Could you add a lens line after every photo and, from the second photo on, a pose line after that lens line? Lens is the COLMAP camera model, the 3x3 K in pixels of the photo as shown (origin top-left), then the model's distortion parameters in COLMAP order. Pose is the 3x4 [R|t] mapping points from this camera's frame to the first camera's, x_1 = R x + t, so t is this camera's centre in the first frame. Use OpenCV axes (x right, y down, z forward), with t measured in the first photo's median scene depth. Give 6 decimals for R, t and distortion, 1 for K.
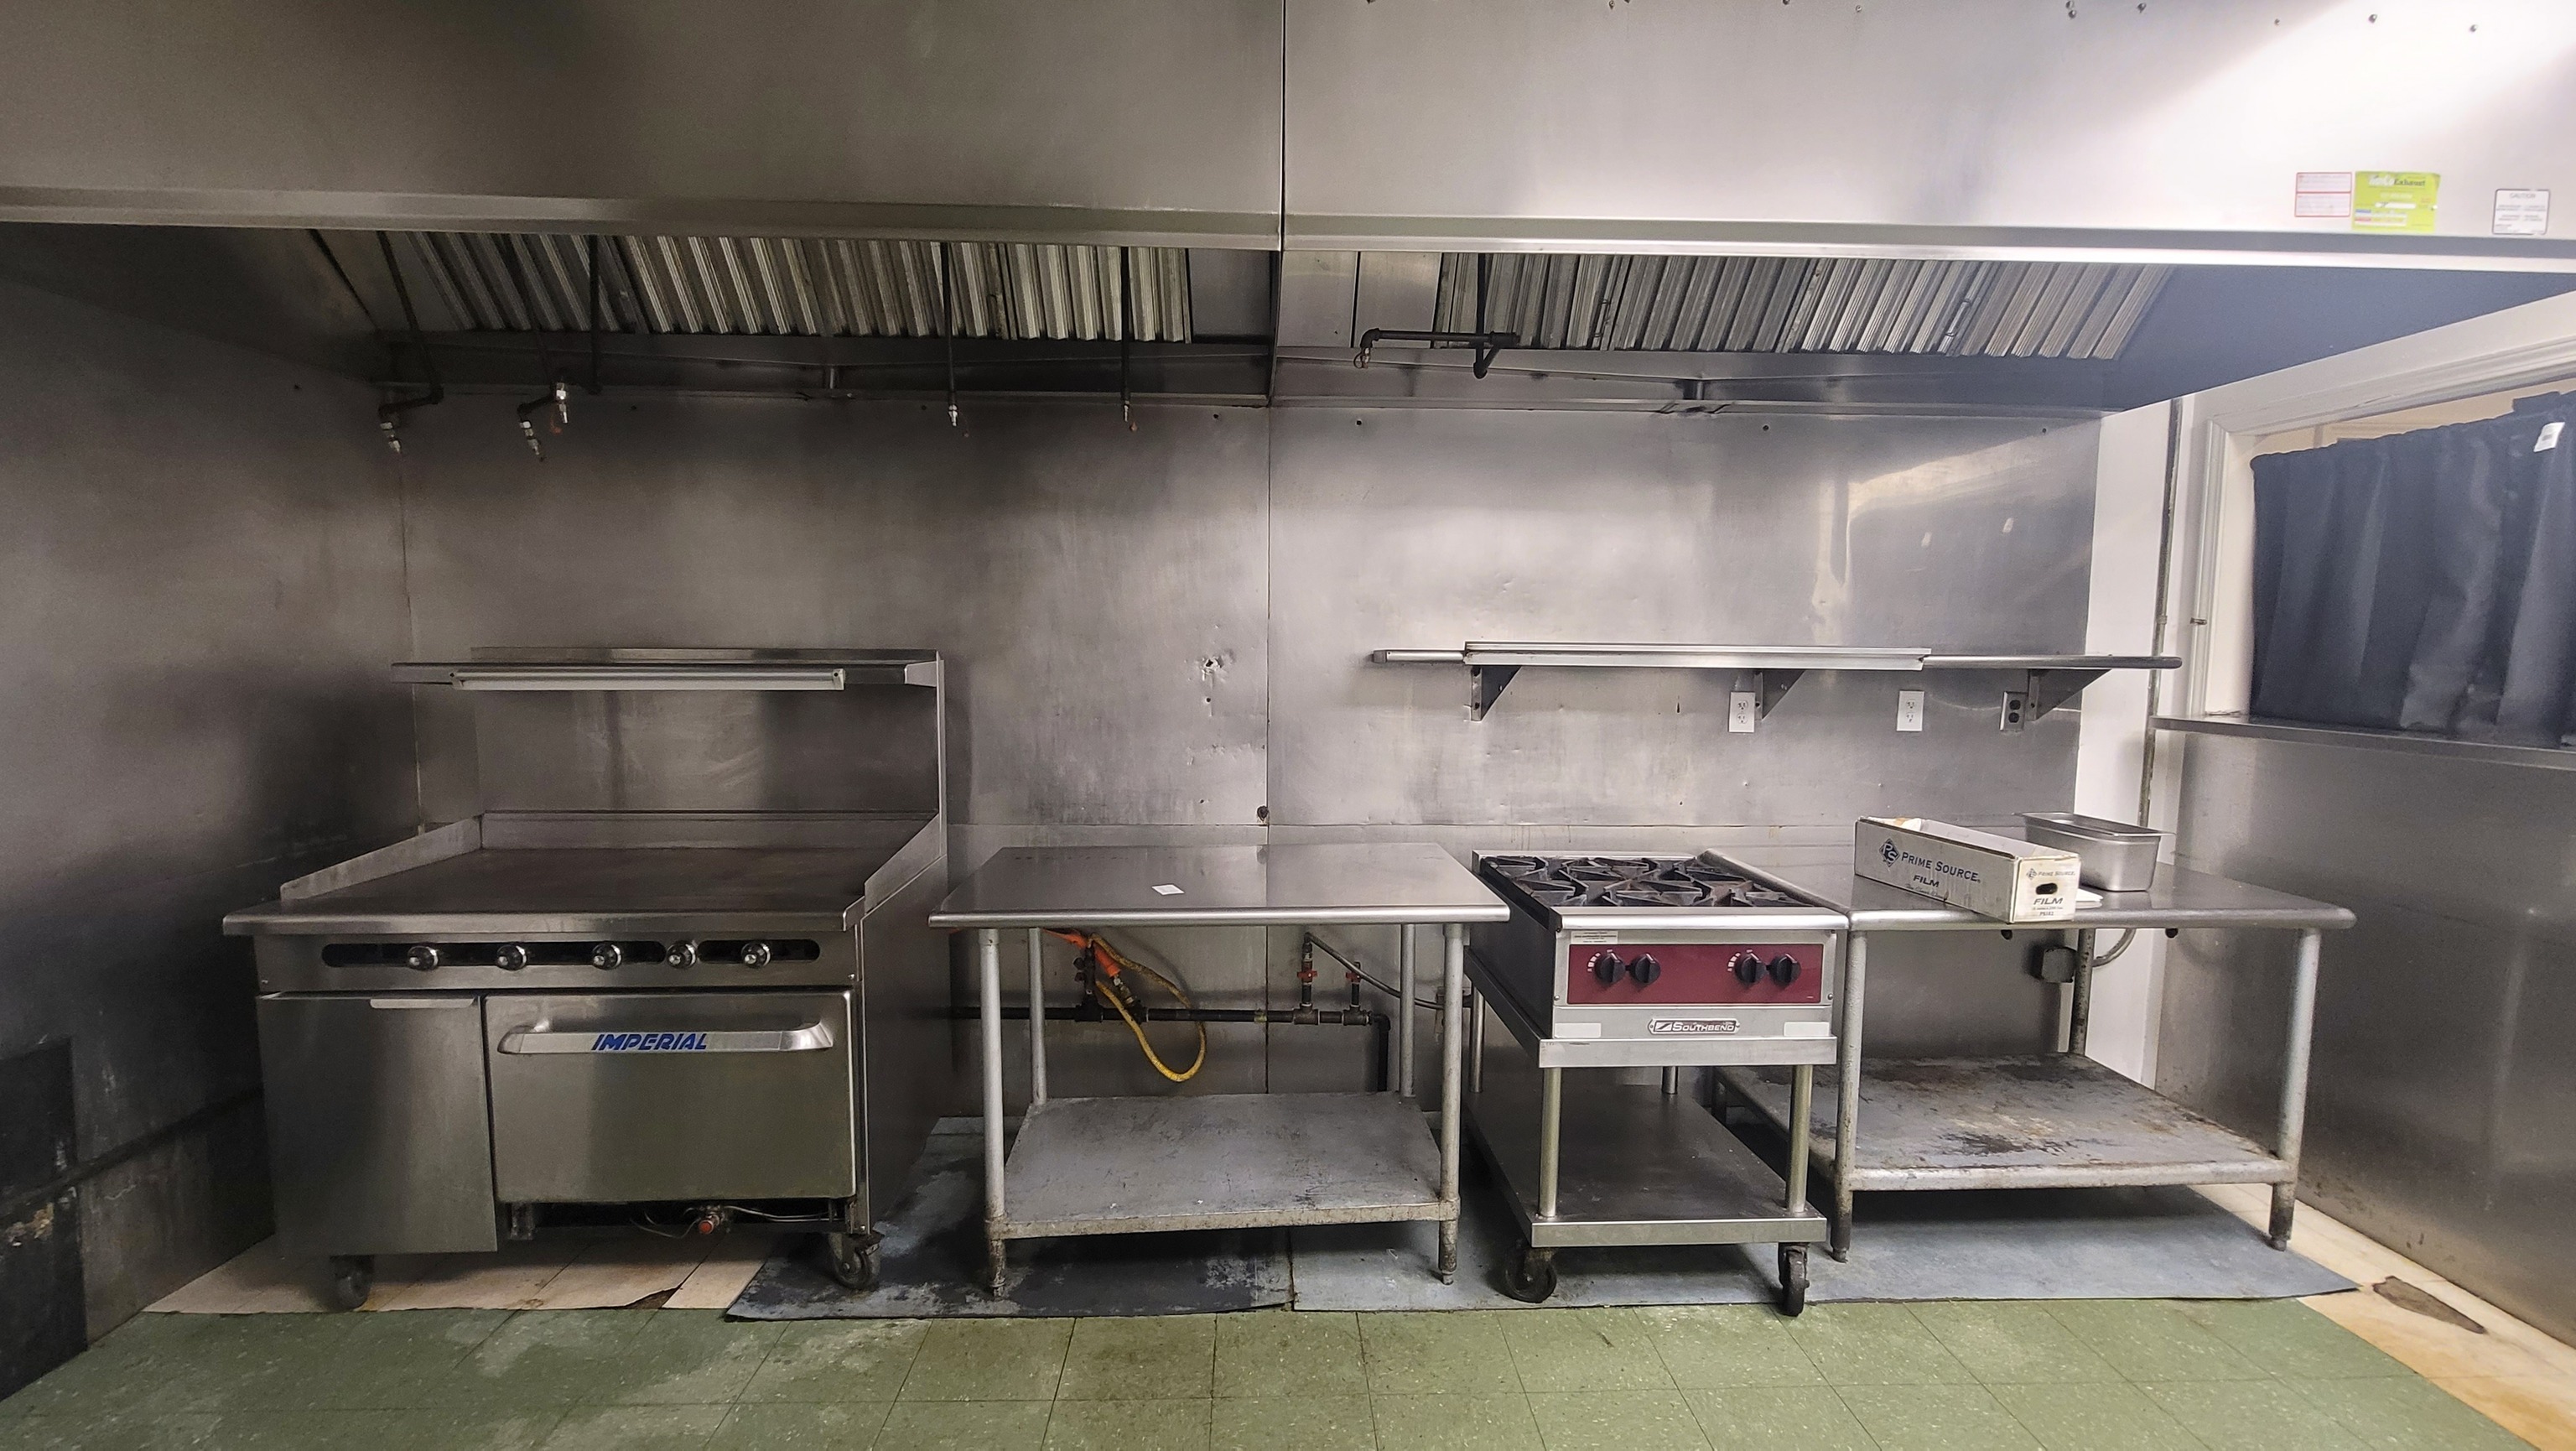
lens RADIAL K [[1046.2, 0, 1282.8], [0, 1046.2, 738.2], [0, 0, 1]] dist [-0.007289, 0.001662]
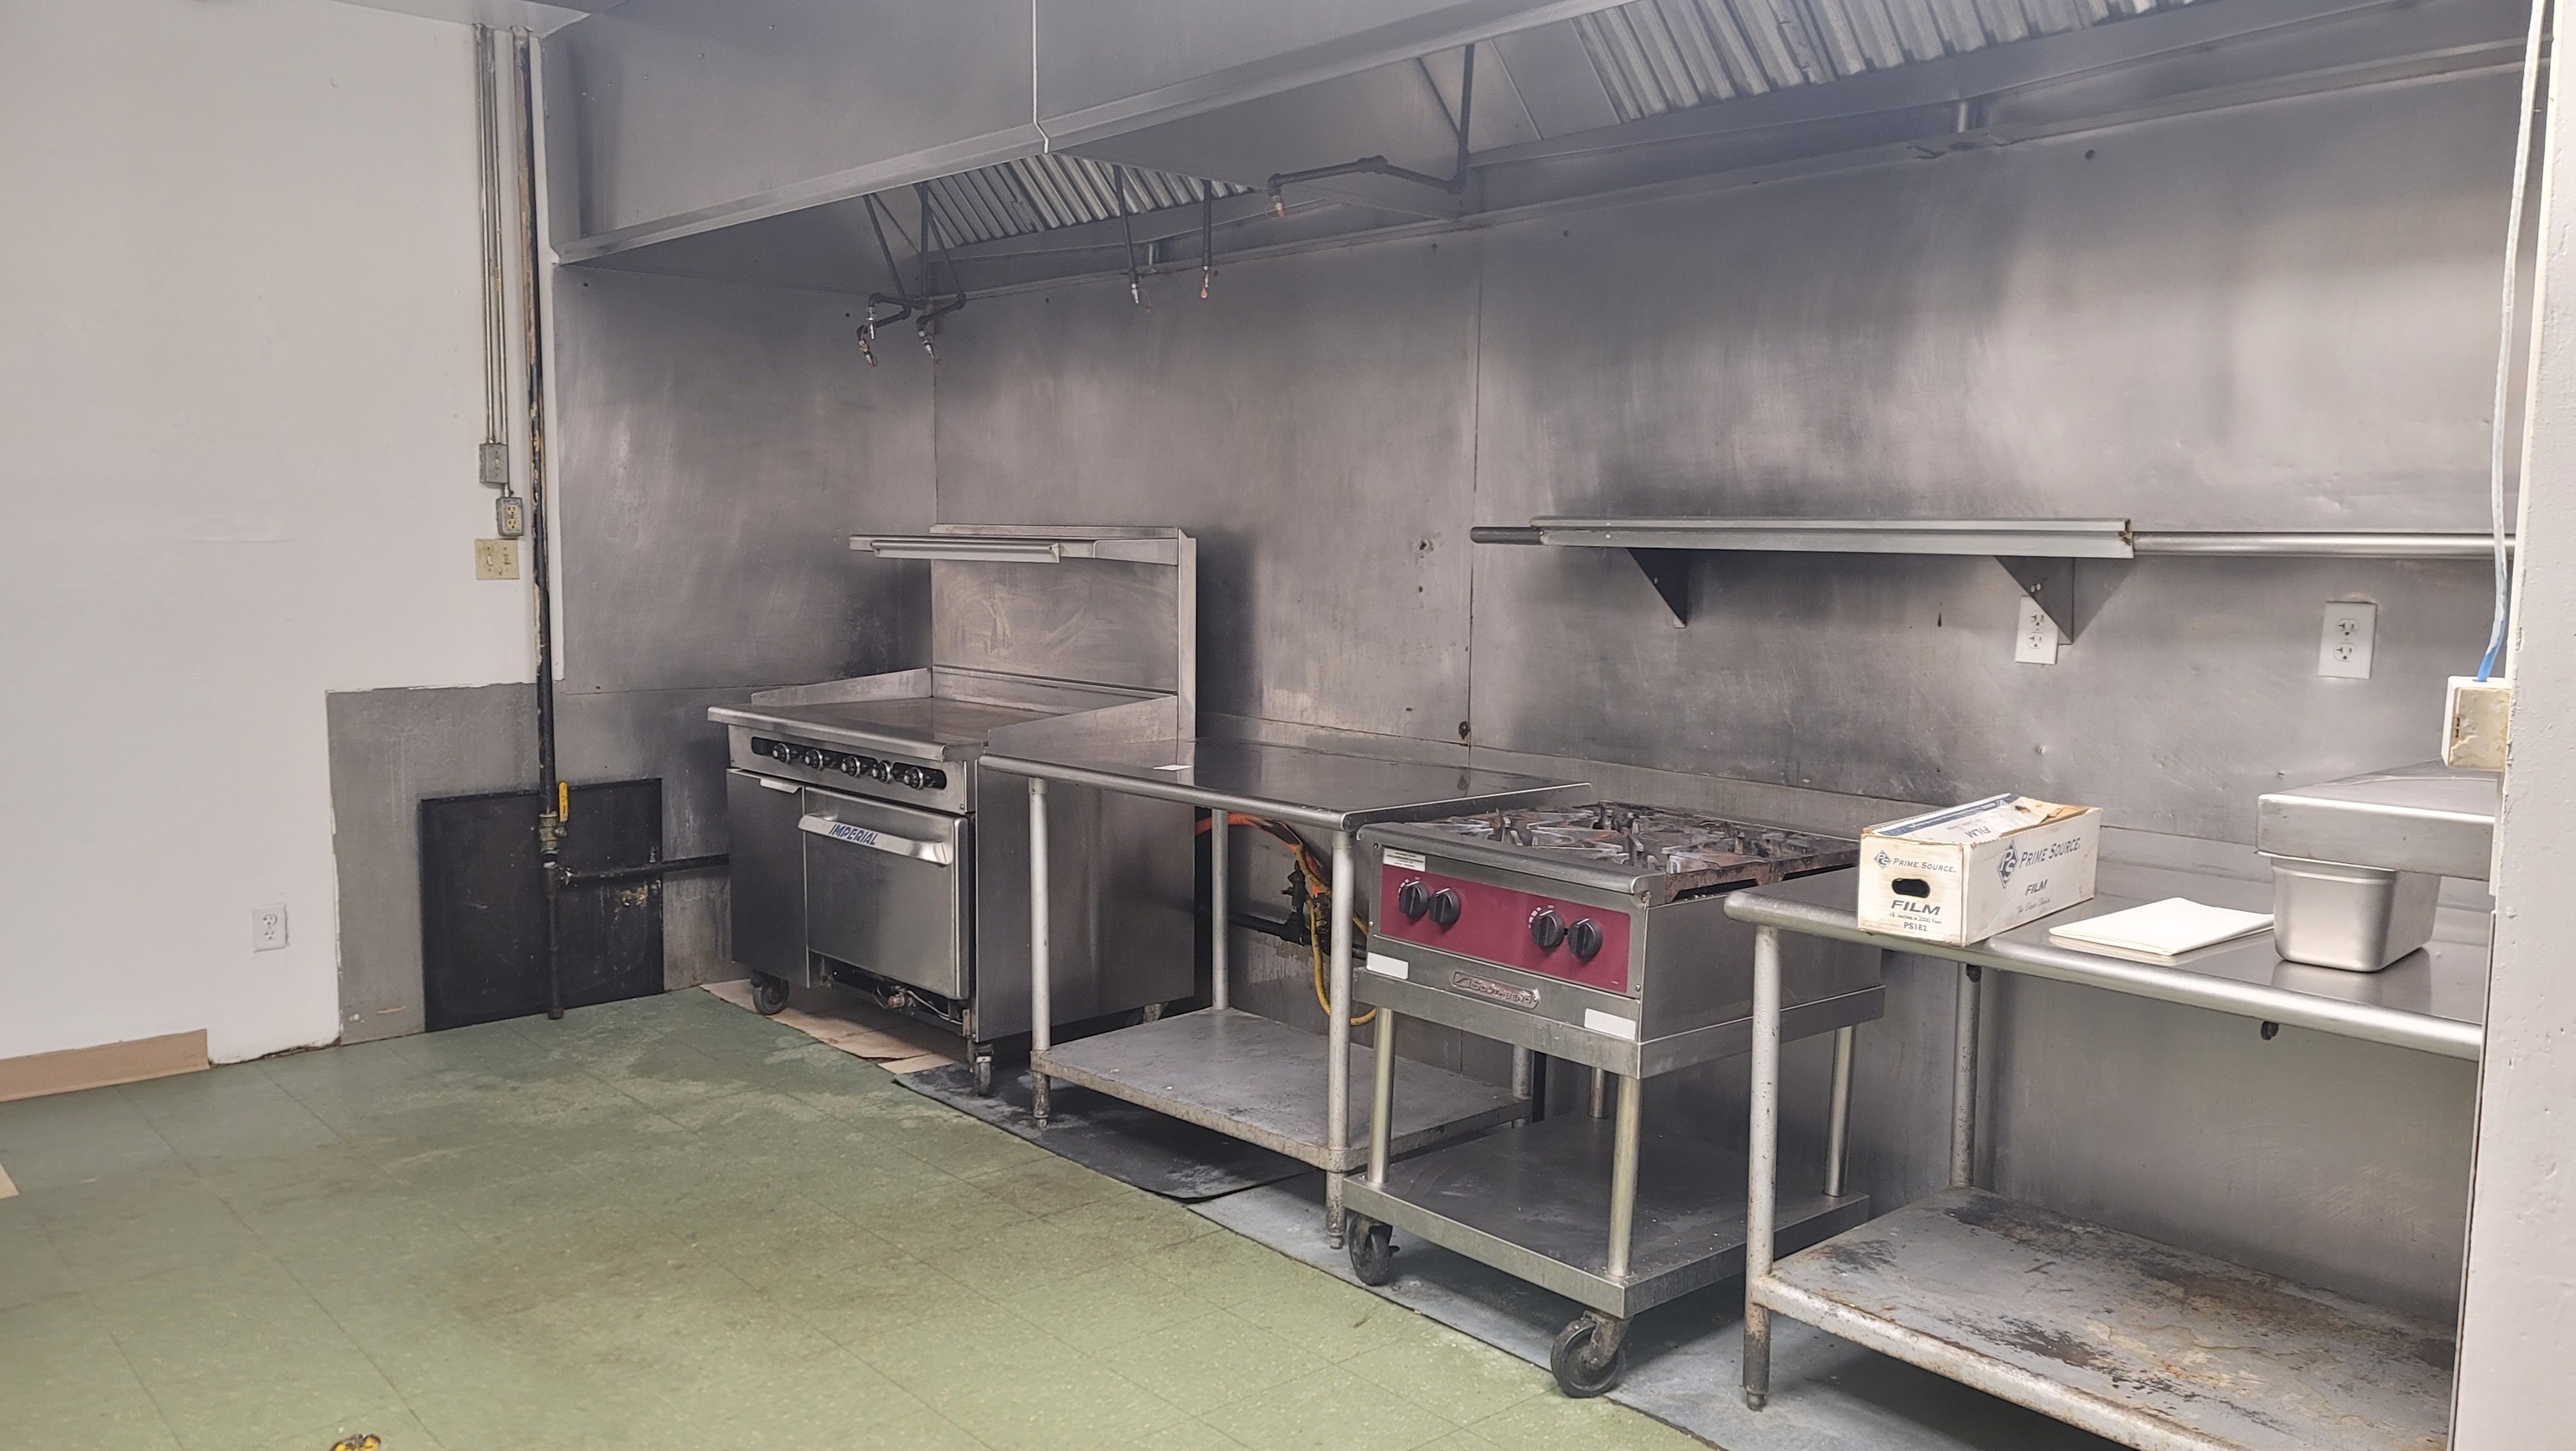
lens RADIAL K [[1894.0, 0, 1287.7], [0, 1894.0, 727.1], [0, 0, 1]] dist [0.065992, -0.039076]
pose [[0.635605, 0.081357, -0.767716, 1.365767], [-0.074681, 0.996247, 0.043746, 0.021150], [0.768394, 0.029529, 0.639295, -0.063321]]
